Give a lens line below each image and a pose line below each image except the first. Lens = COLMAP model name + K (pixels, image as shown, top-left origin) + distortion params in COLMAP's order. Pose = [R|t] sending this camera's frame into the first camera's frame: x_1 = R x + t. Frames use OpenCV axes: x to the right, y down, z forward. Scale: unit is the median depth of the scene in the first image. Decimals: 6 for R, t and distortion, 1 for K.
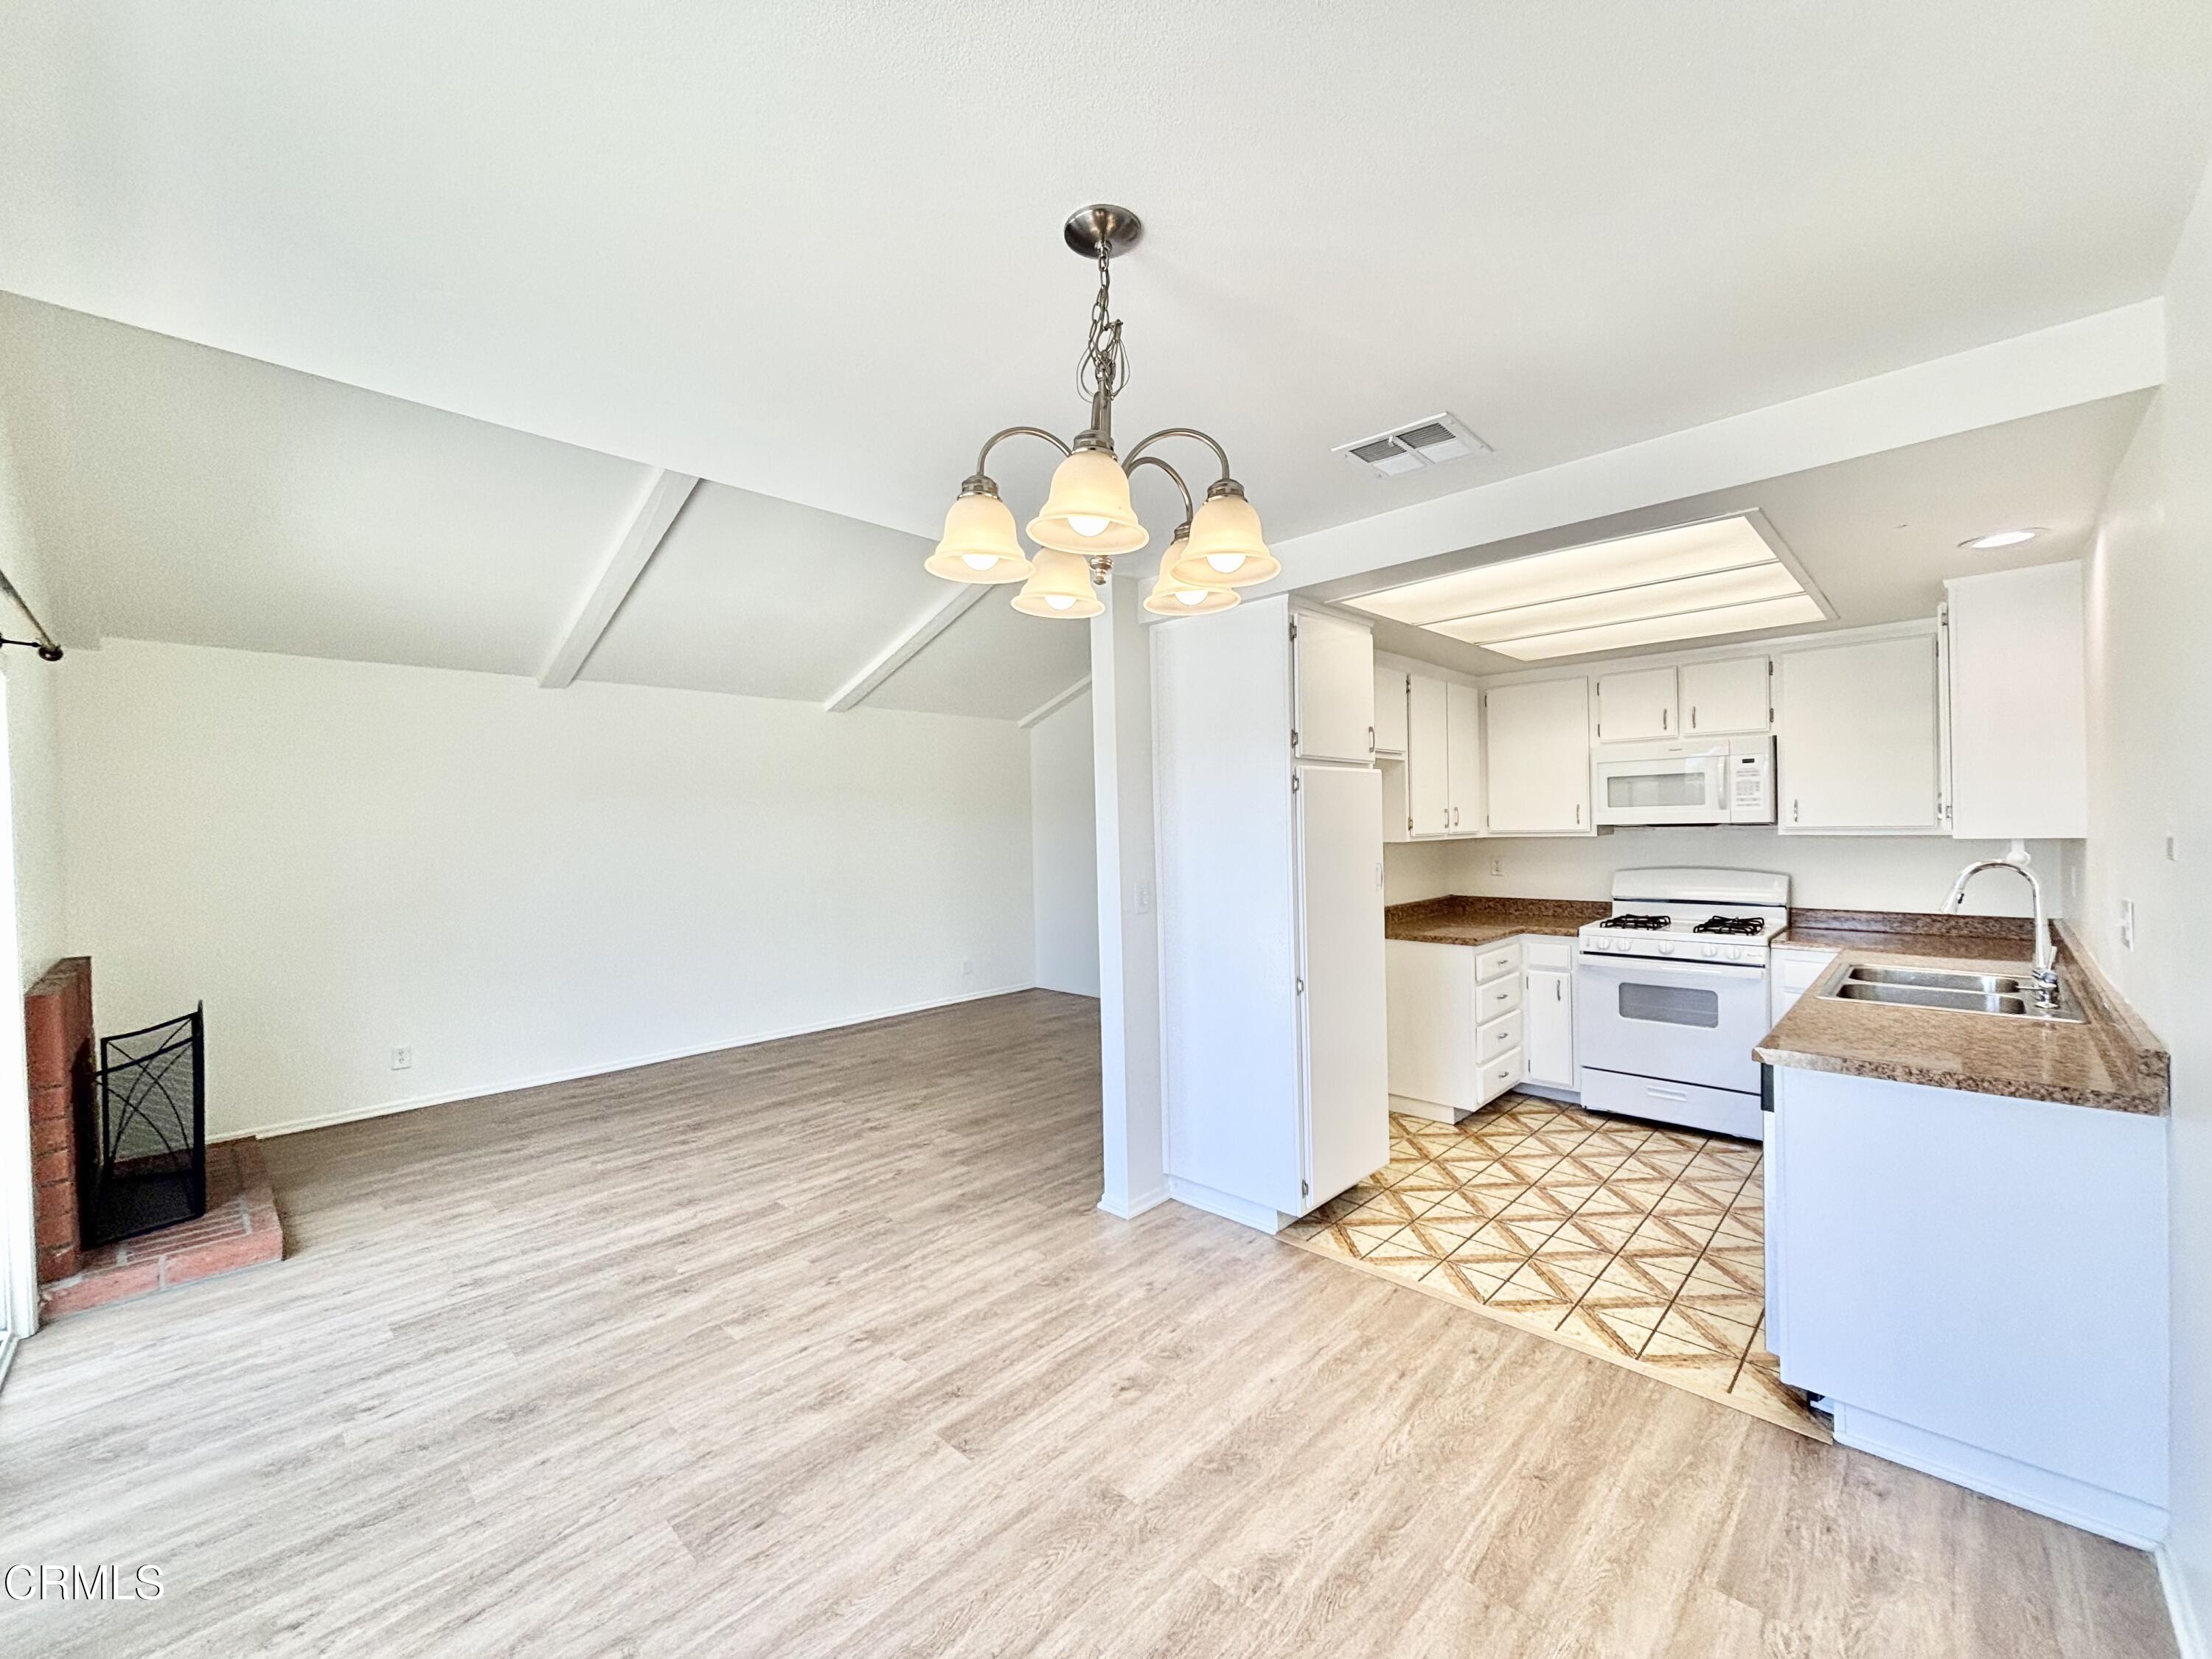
lens RADIAL K [[893.0, 0, 1105.9], [0, 893.0, 840.6], [0, 0, 1]] dist [-0.005202, 0.002288]
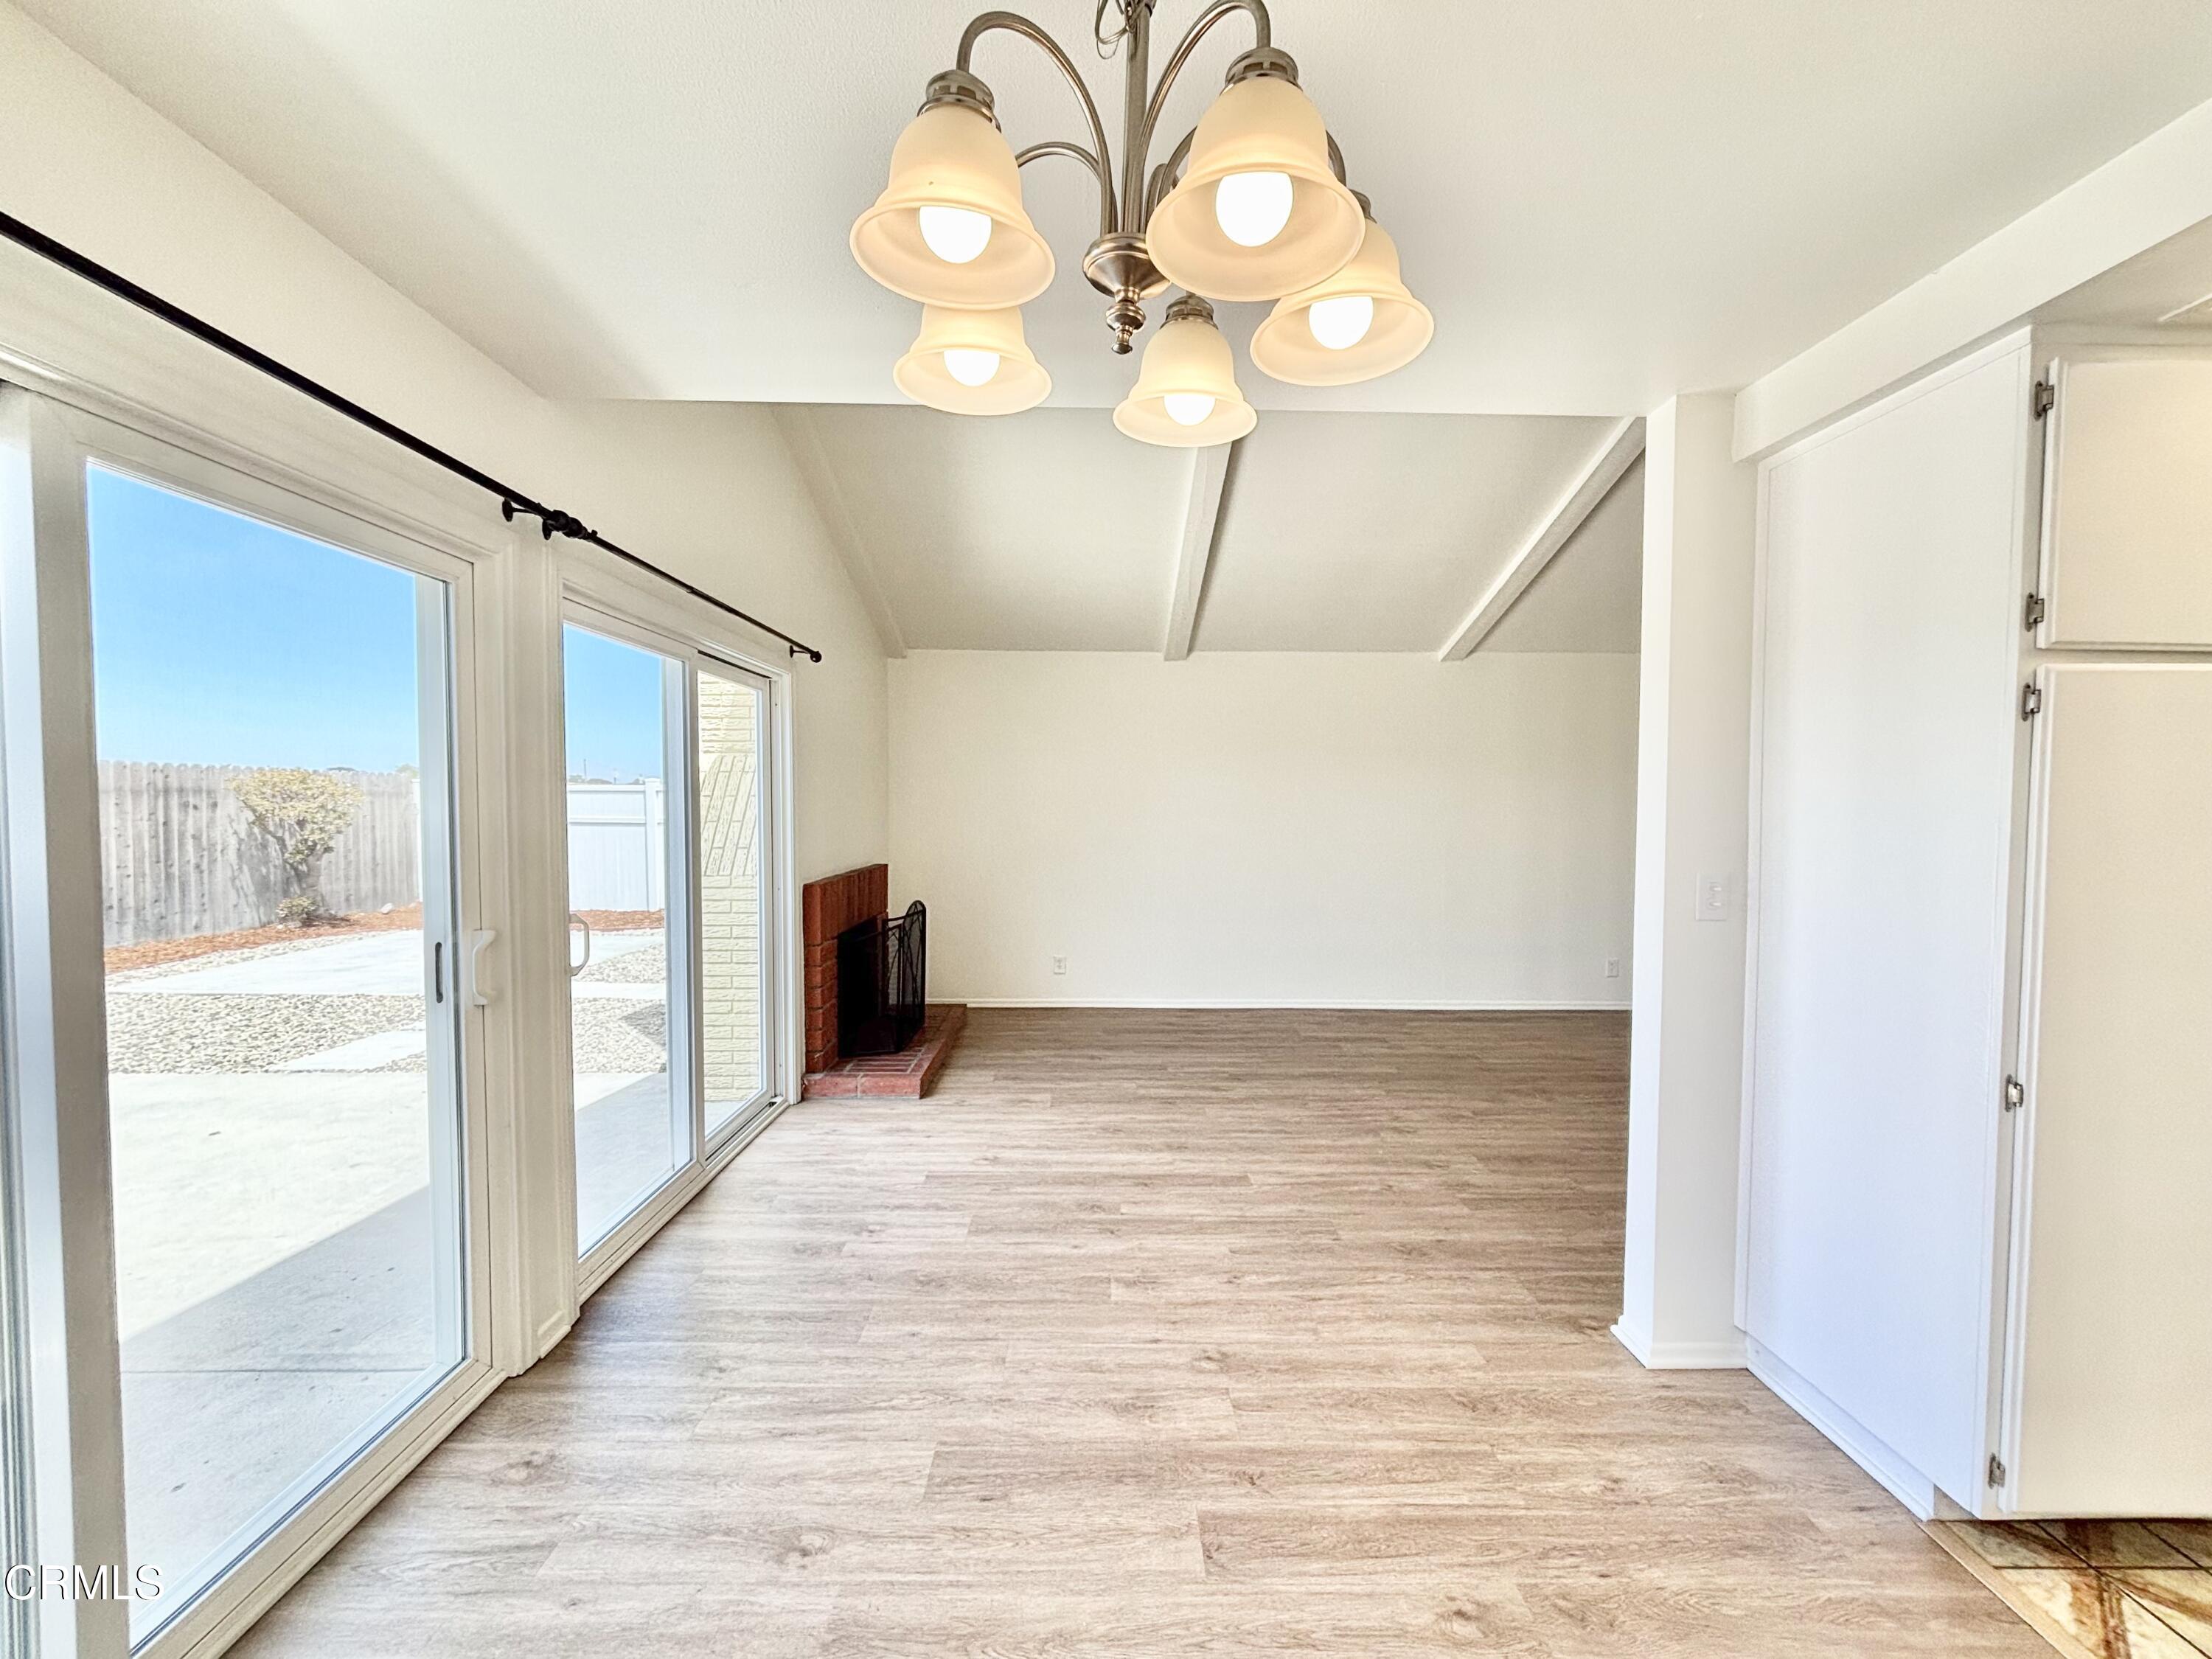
lens RADIAL K [[893.0, 0, 1103.7], [0, 893.0, 840.8], [0, 0, 1]] dist [-0.005202, 0.002288]
pose [[0.704291, 0.057349, -0.707591, 0.190207], [-0.032554, 0.998292, 0.048507, 0.008227], [0.709164, -0.011128, 0.704955, 0.242366]]
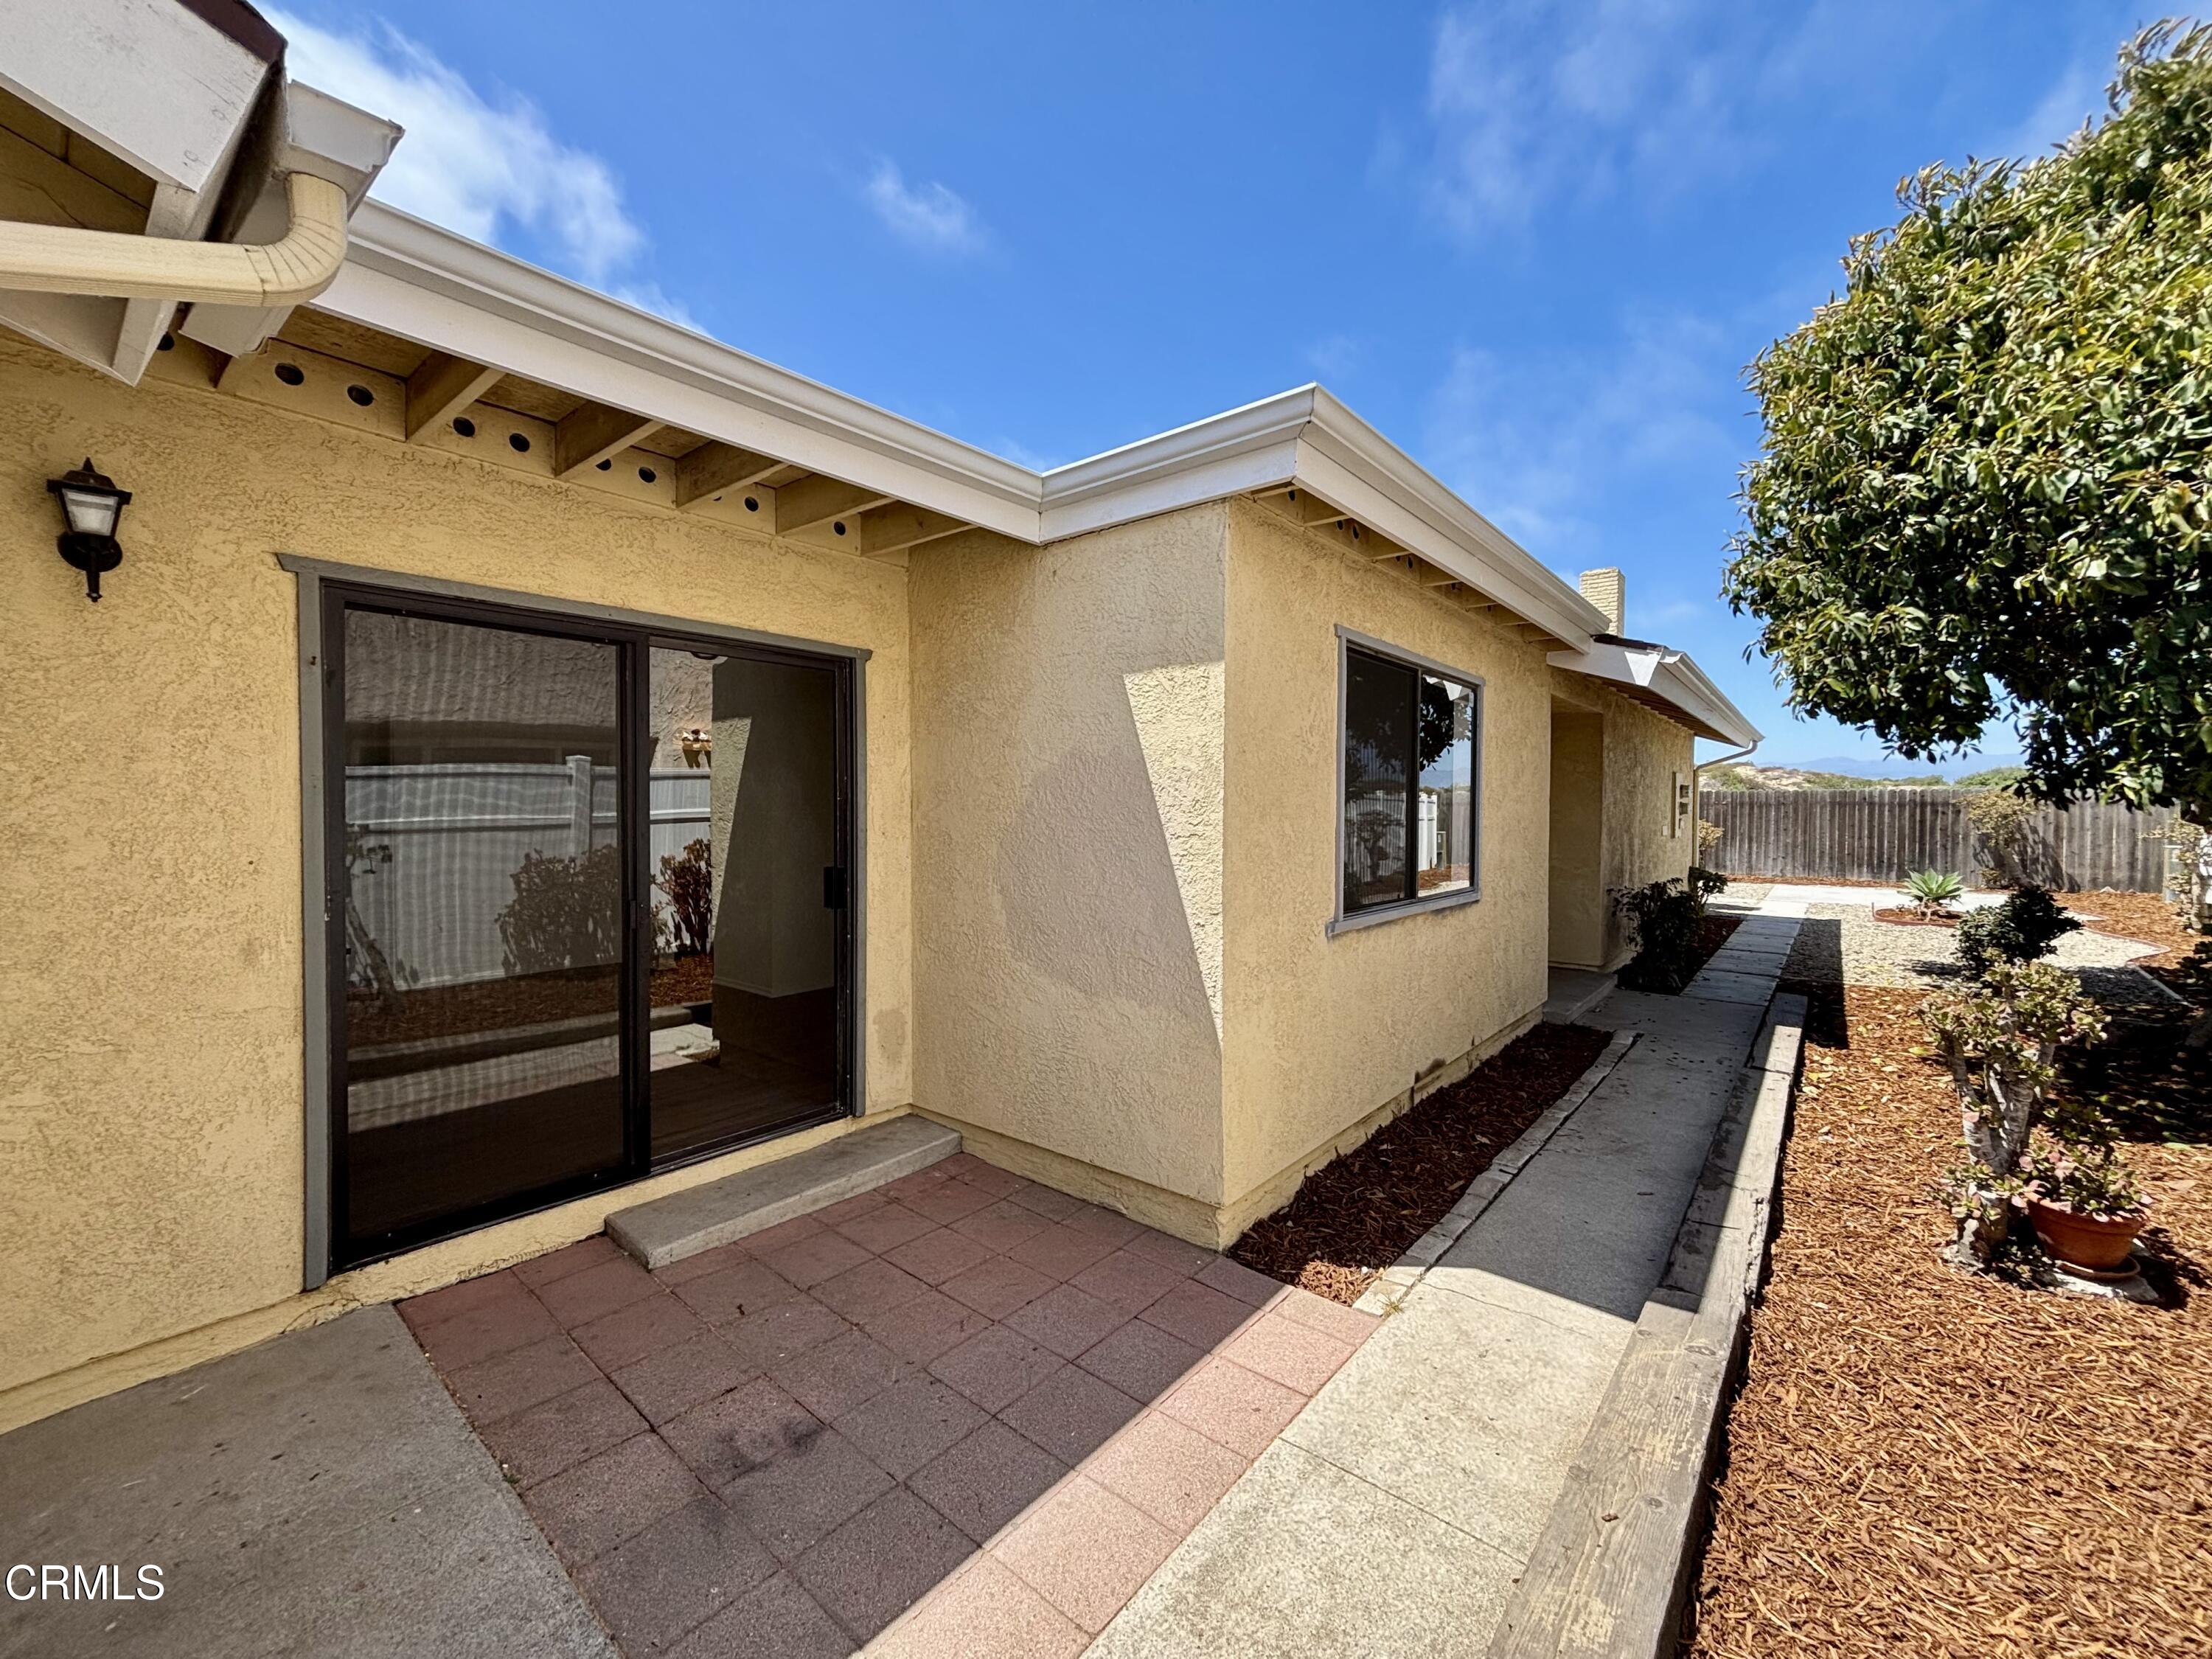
lens RADIAL K [[893.0, 0, 1103.8], [0, 893.0, 824.6], [0, 0, 1]] dist [-0.005202, 0.002288]
pose [[-0.995925, 0.016846, -0.088596, 1.249783], [0.013675, 0.999248, 0.036282, -0.045187], [0.089141, 0.034923, -0.995407, 4.253588]]
